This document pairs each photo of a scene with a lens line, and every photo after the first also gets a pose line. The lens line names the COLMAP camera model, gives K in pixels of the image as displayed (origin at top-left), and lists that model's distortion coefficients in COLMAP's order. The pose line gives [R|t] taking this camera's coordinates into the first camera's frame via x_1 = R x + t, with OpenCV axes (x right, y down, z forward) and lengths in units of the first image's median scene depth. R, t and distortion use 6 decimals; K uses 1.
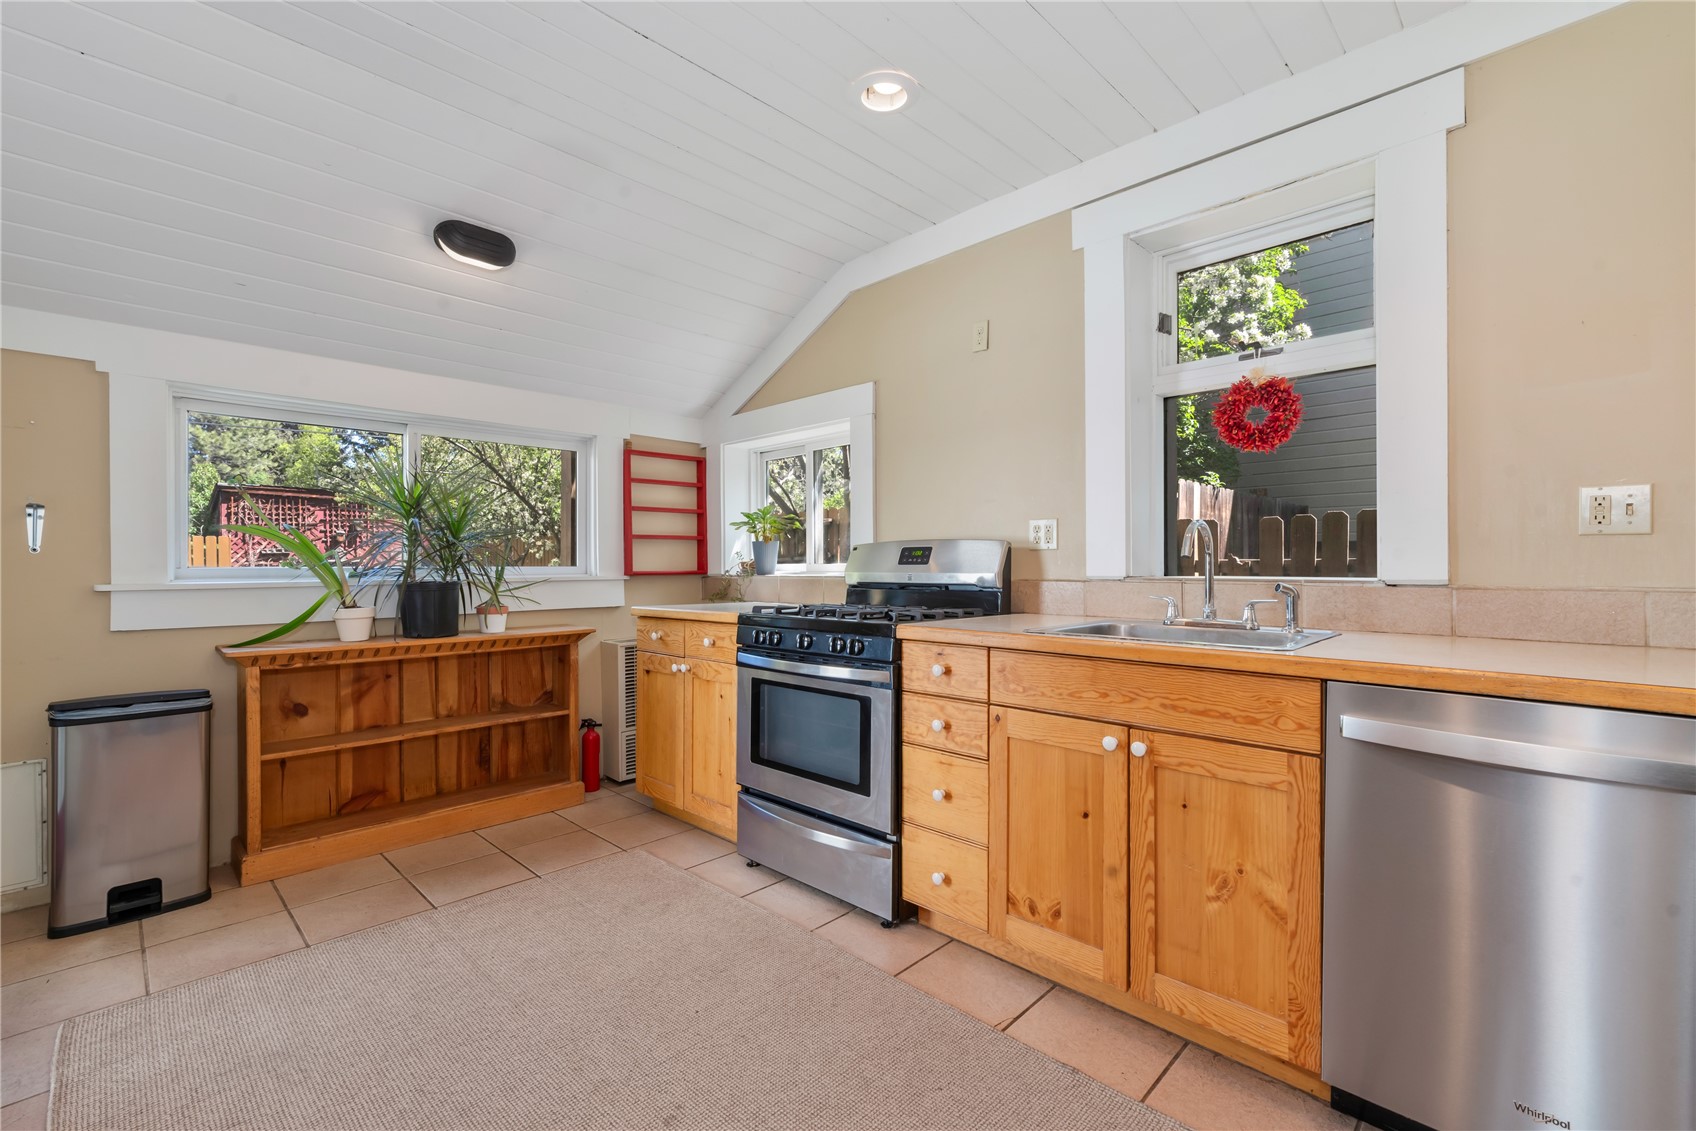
lens RADIAL K [[729.2, 0, 856.0], [0, 729.2, 569.4], [0, 0, 1]] dist [0.000472, -0.000088]
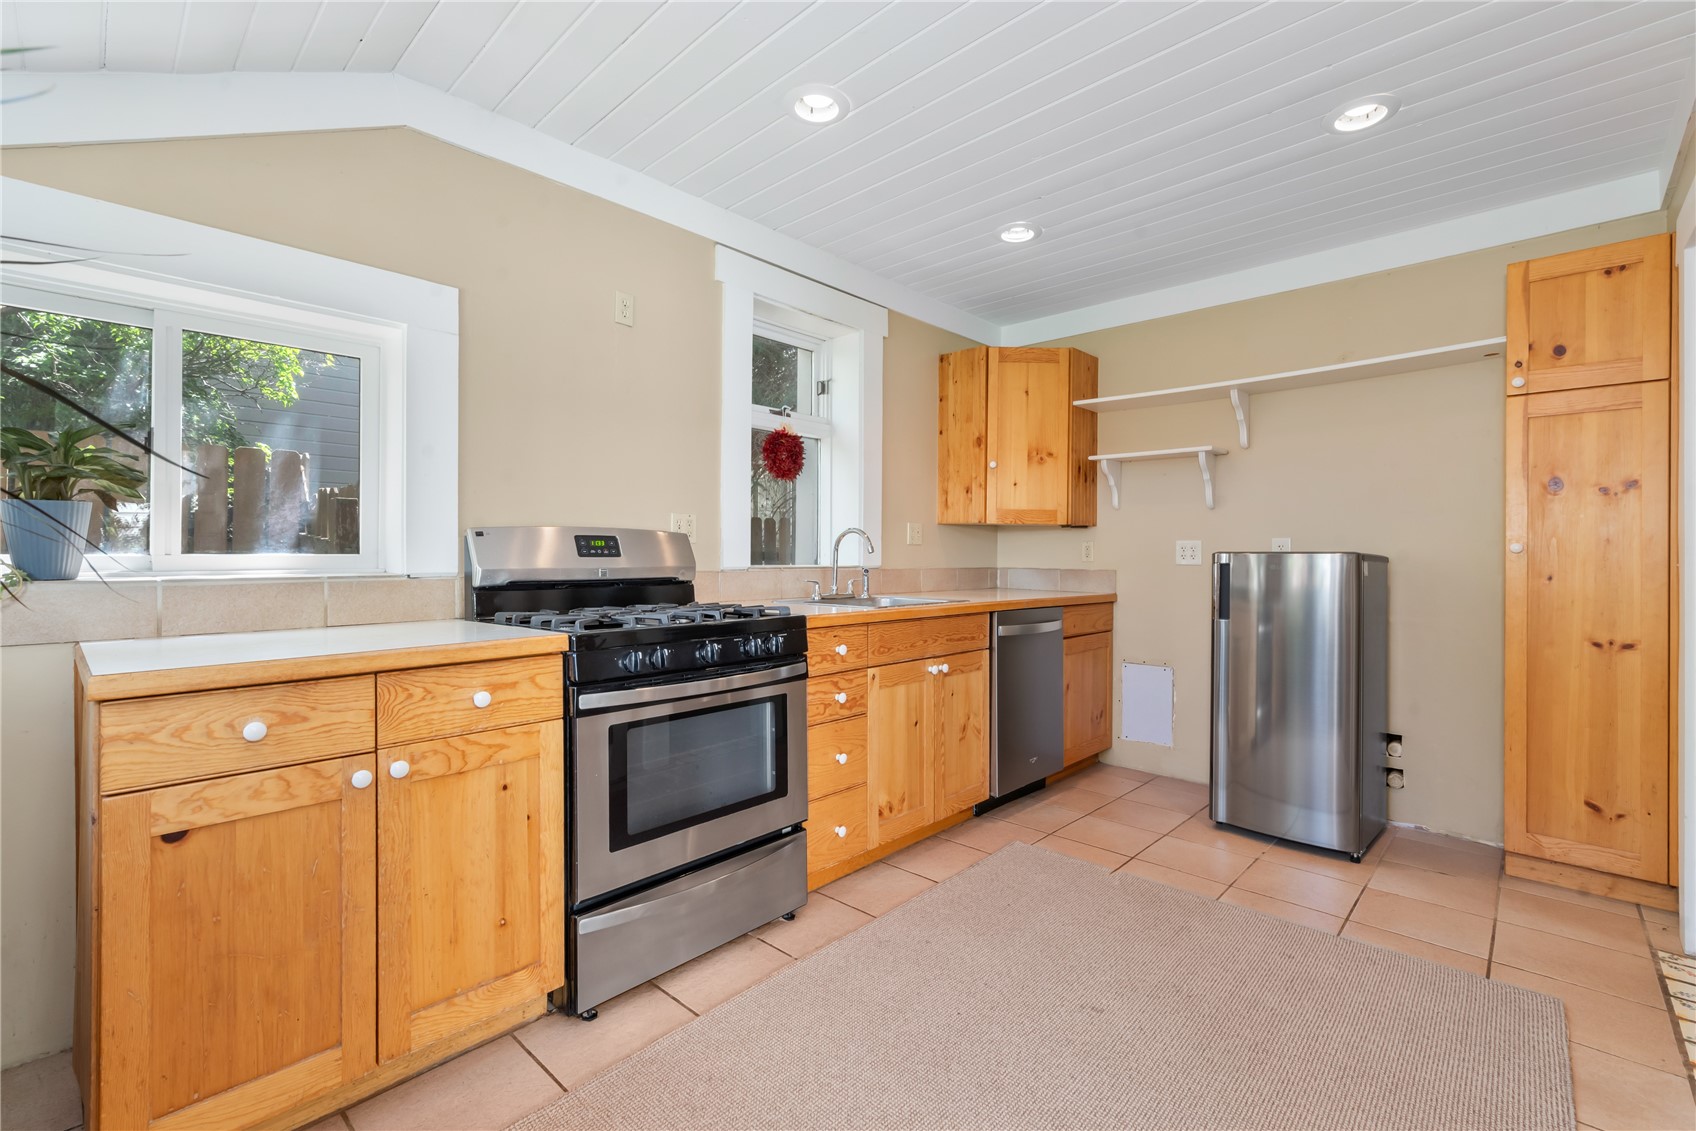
lens RADIAL K [[729.2, 0, 855.7], [0, 729.2, 558.1], [0, 0, 1]] dist [0.000472, -0.000088]
pose [[-0.017524, -0.001511, 0.999845, -0.822777], [0.004727, 0.999988, 0.001594, -0.006312], [-0.999835, 0.004754, -0.017516, 0.791833]]
